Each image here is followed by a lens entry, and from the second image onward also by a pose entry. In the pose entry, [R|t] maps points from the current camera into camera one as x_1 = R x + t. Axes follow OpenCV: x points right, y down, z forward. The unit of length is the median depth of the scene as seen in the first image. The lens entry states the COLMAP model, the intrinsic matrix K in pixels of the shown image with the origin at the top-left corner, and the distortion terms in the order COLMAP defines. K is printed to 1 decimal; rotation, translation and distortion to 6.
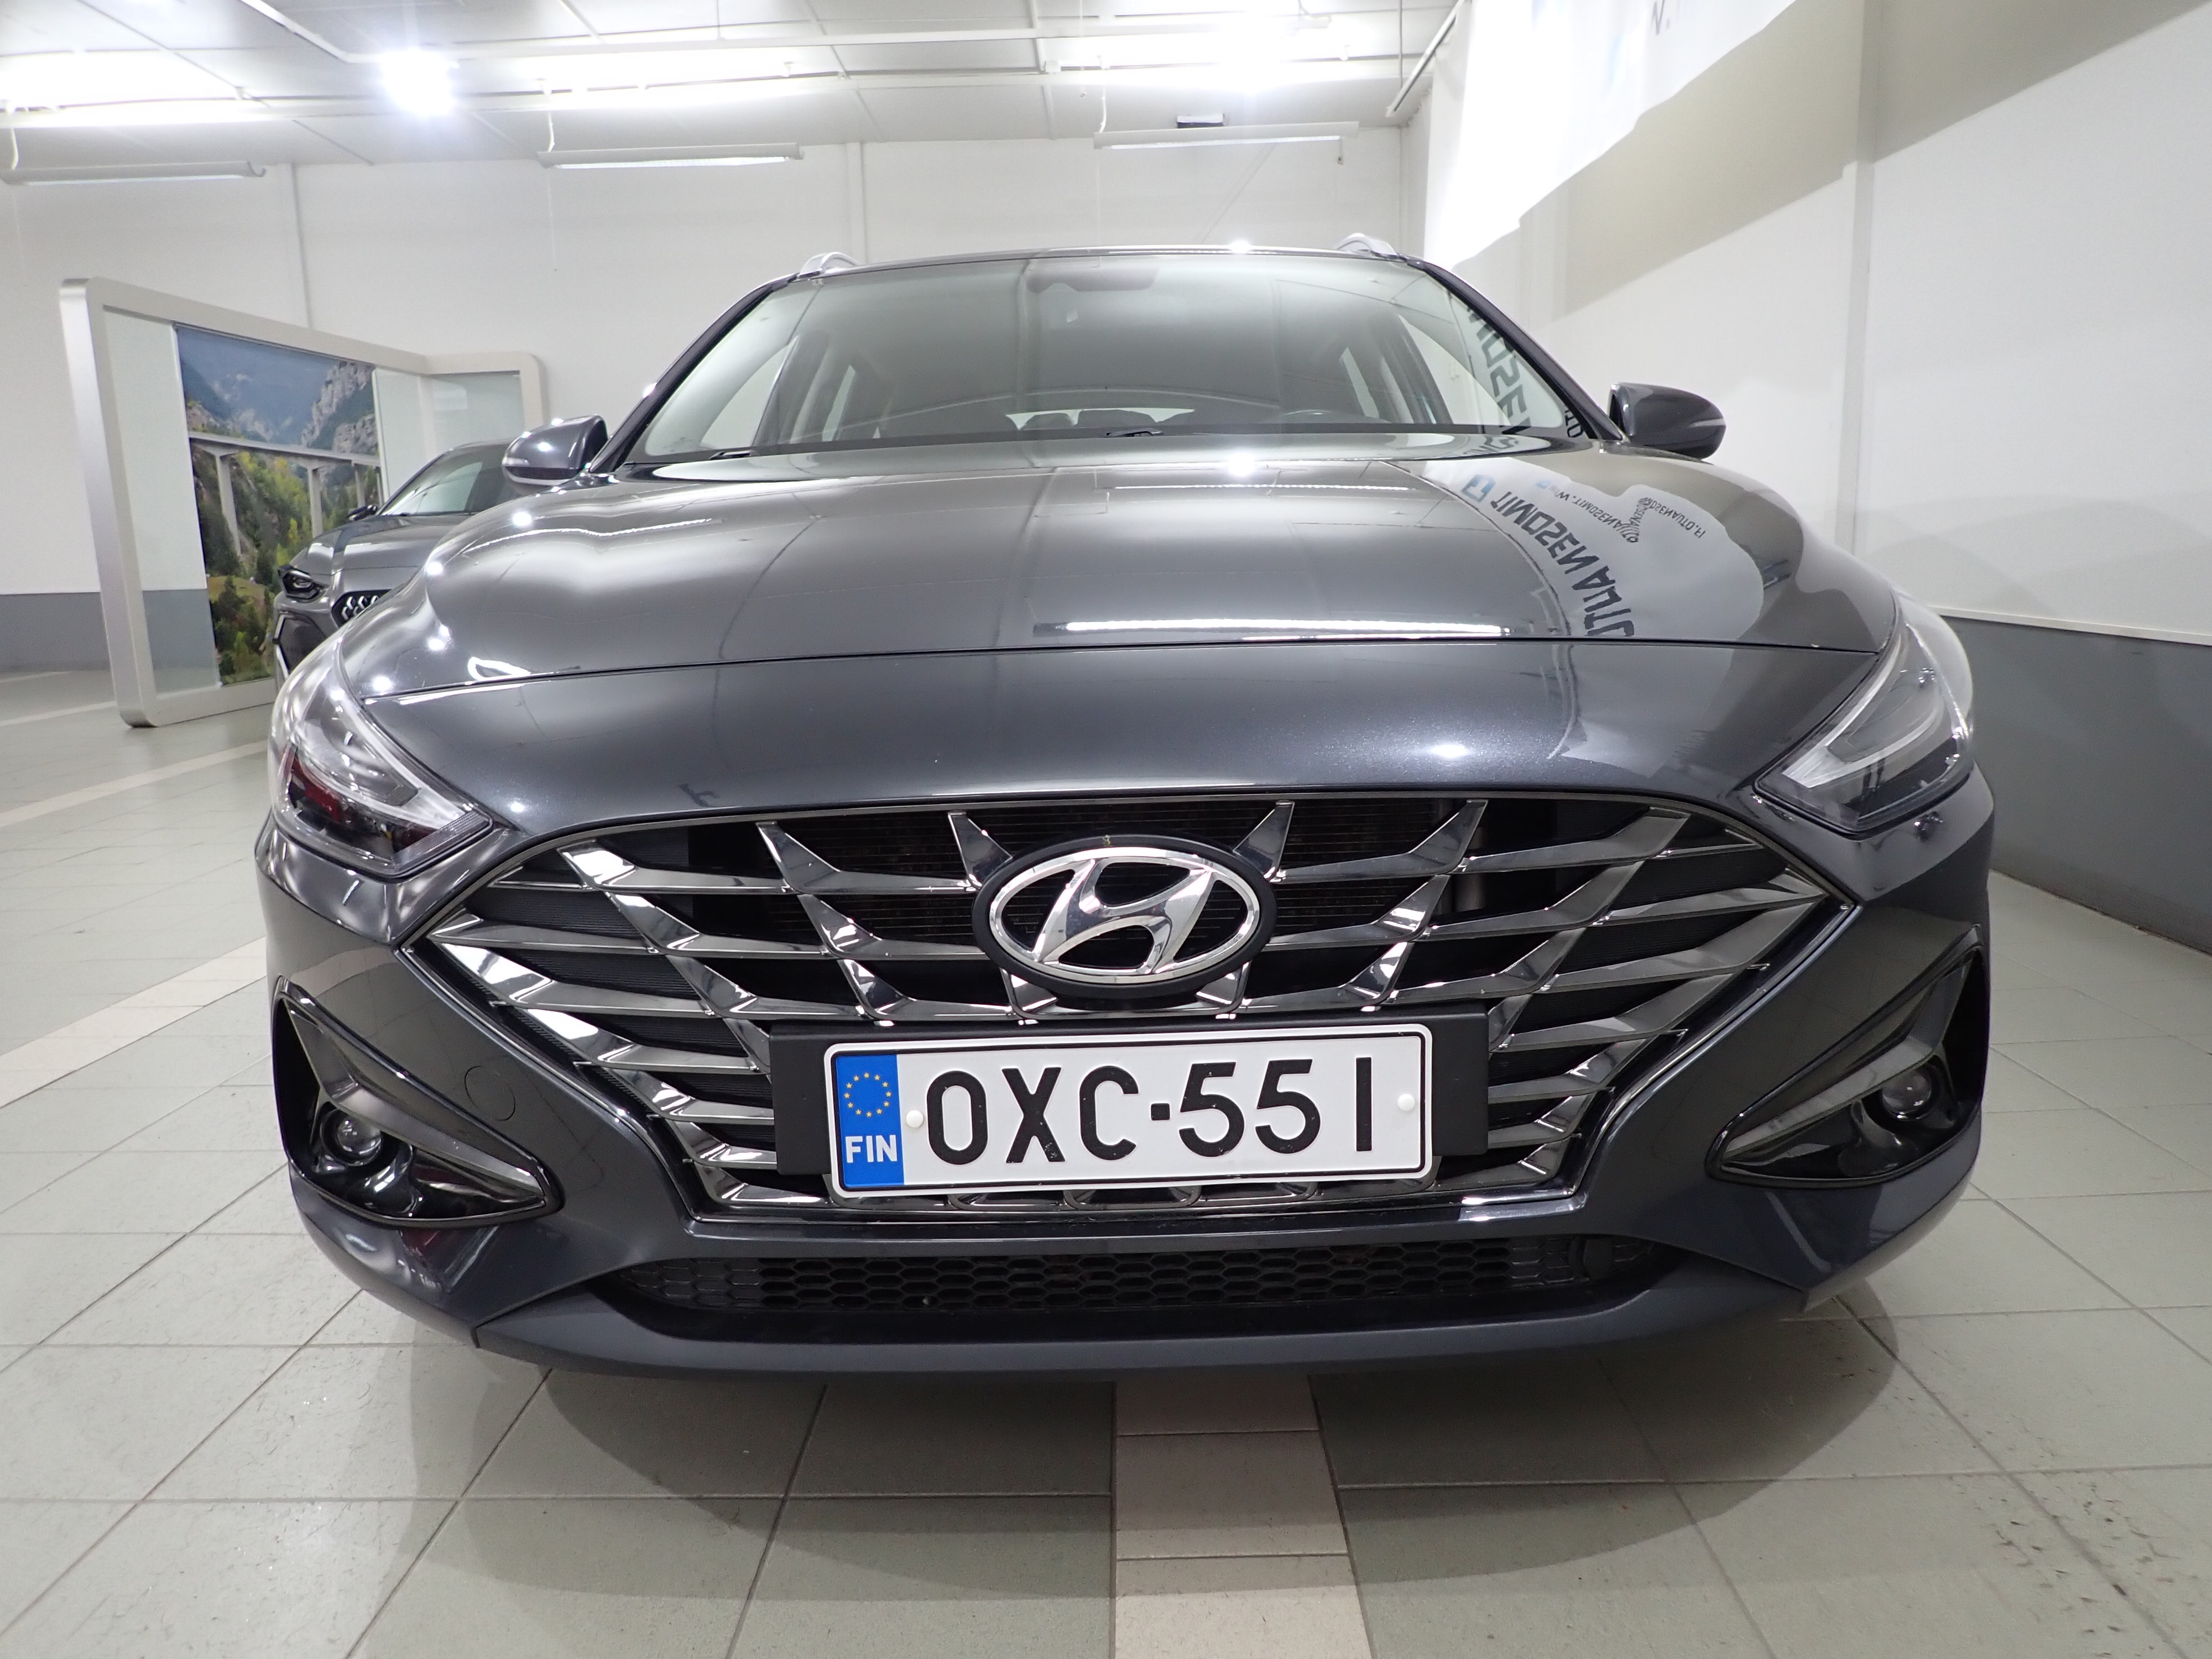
lens RADIAL K [[1638.0, 0, 1063.1], [0, 1638.0, 839.8], [0, 0, 1]] dist [0.000686, -0.010637]
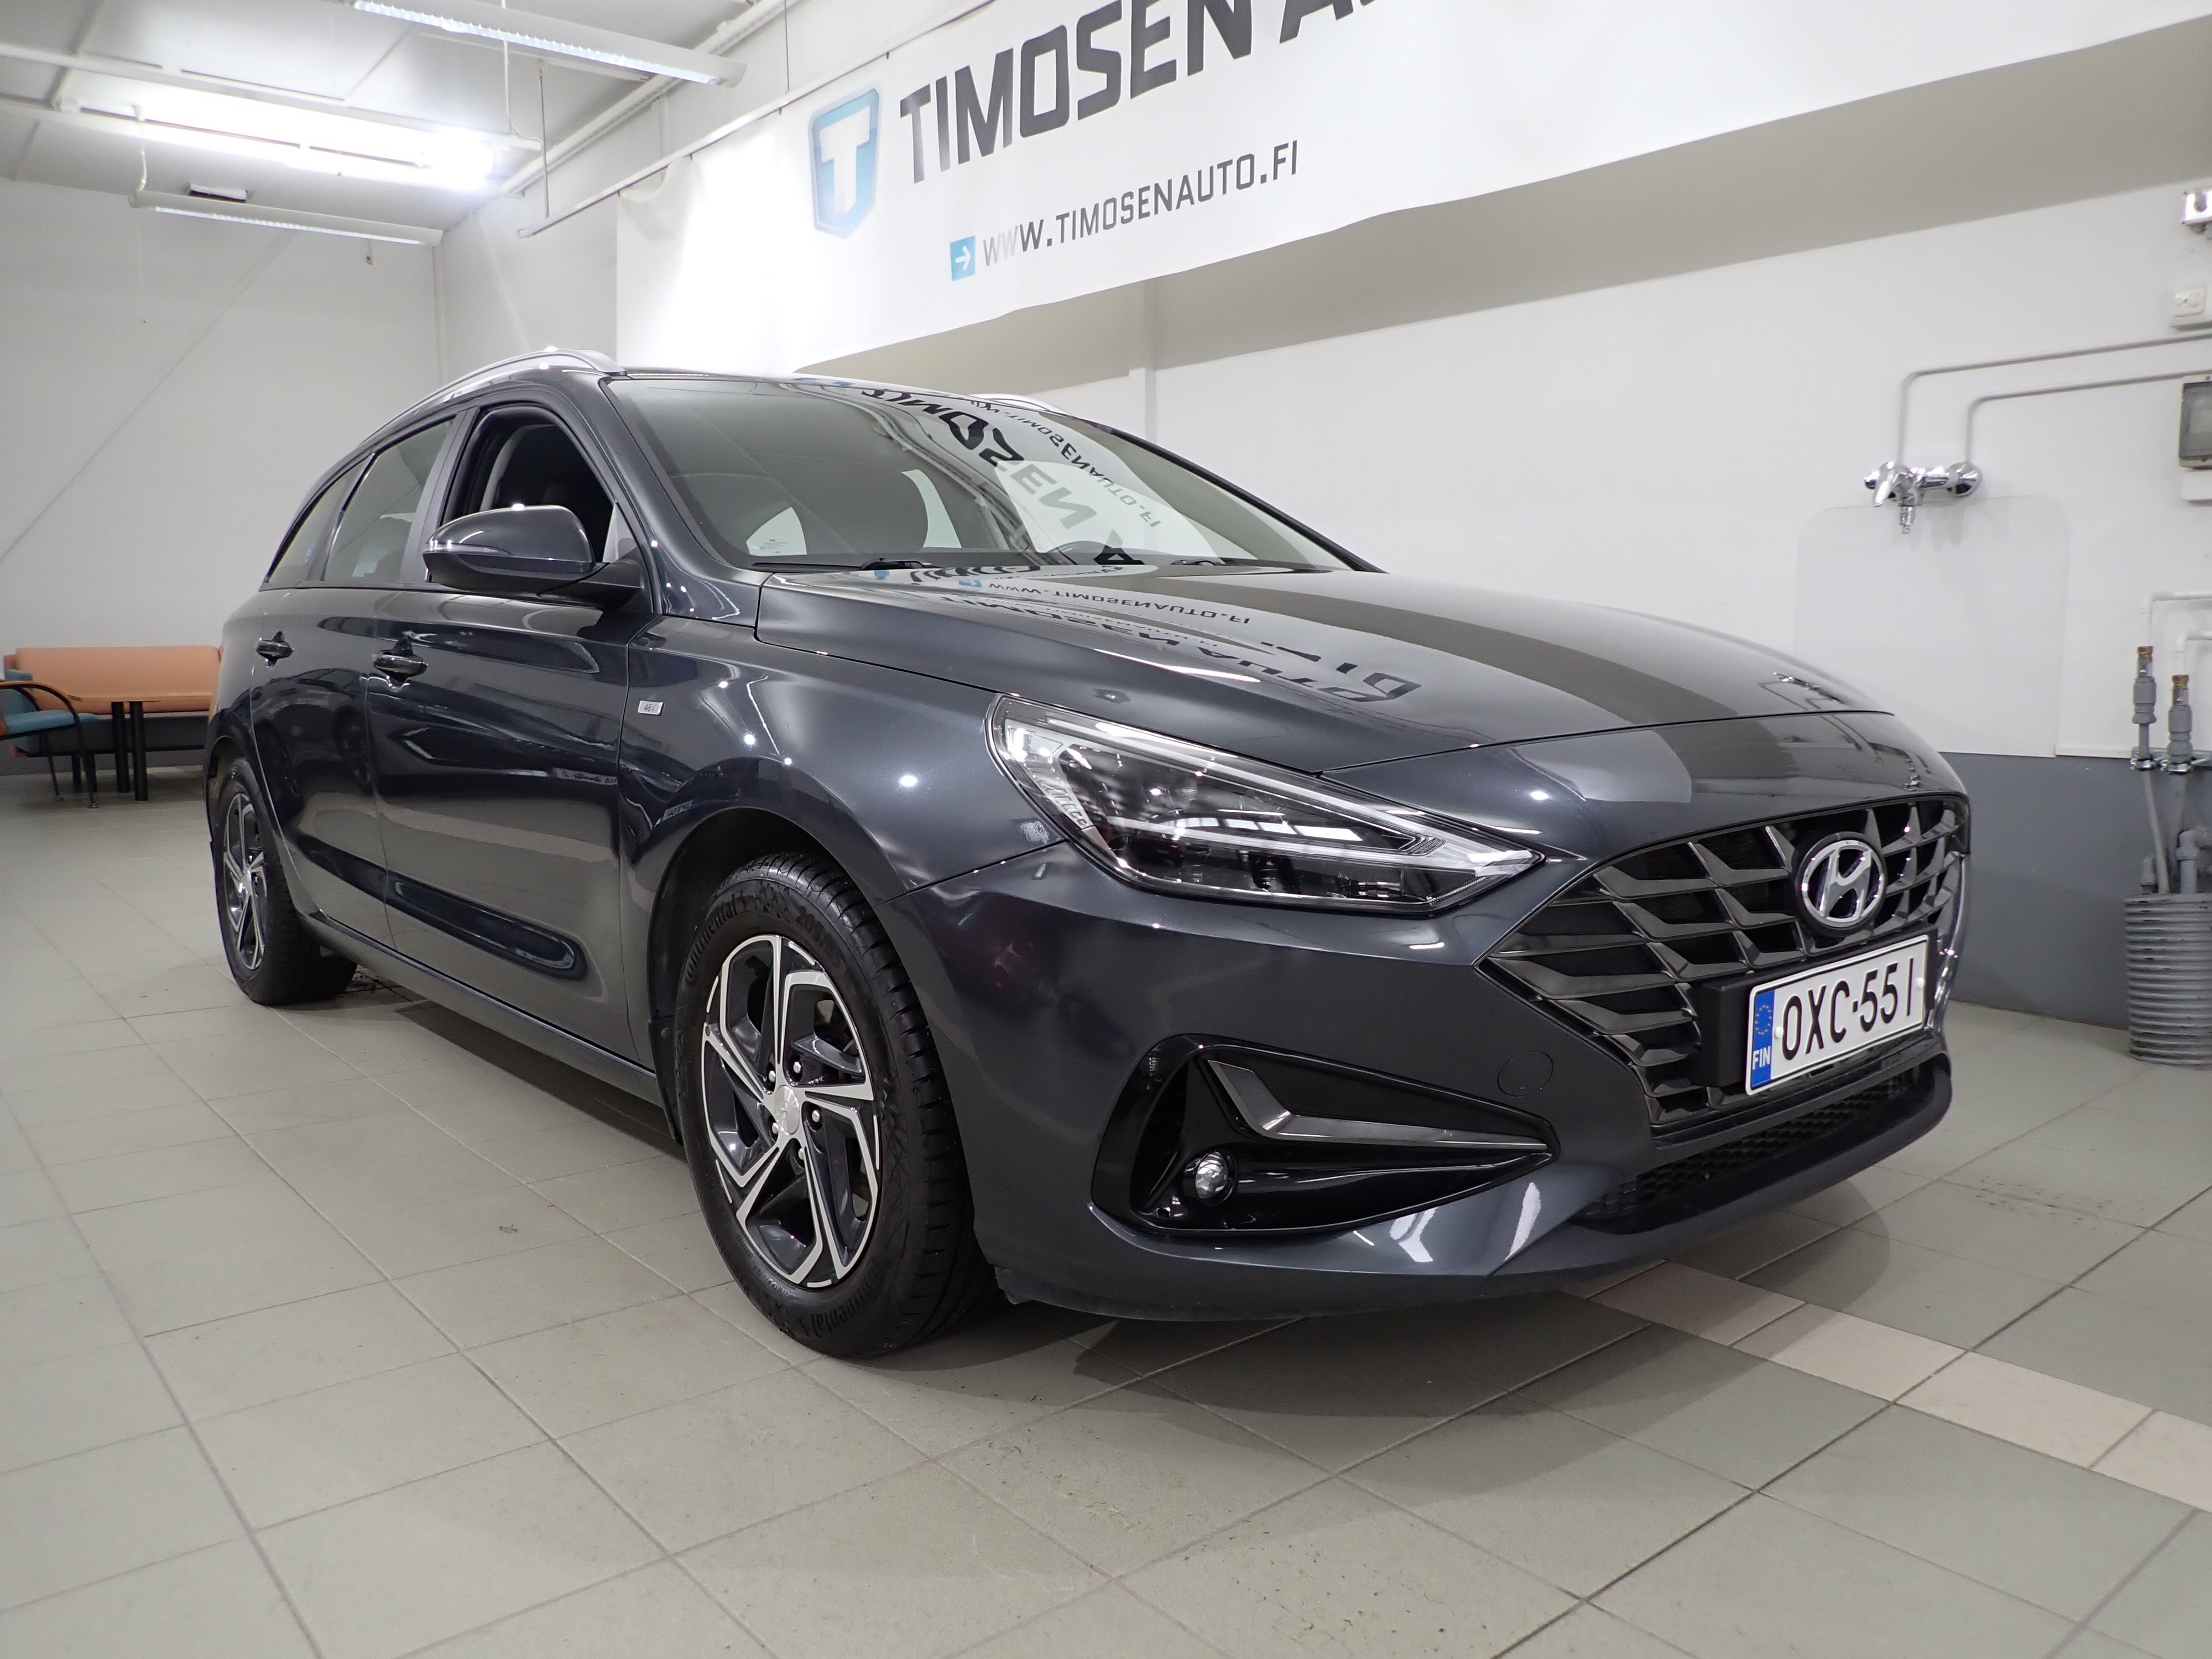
lens RADIAL K [[1638.0, 0, 1098.5], [0, 1638.0, 840.3], [0, 0, 1]] dist [0.000686, -0.010637]
pose [[0.757653, -0.059043, 0.649981, -1.480531], [0.104053, 0.994089, -0.030988, -0.019979], [-0.644309, 0.091111, 0.759318, 0.251114]]
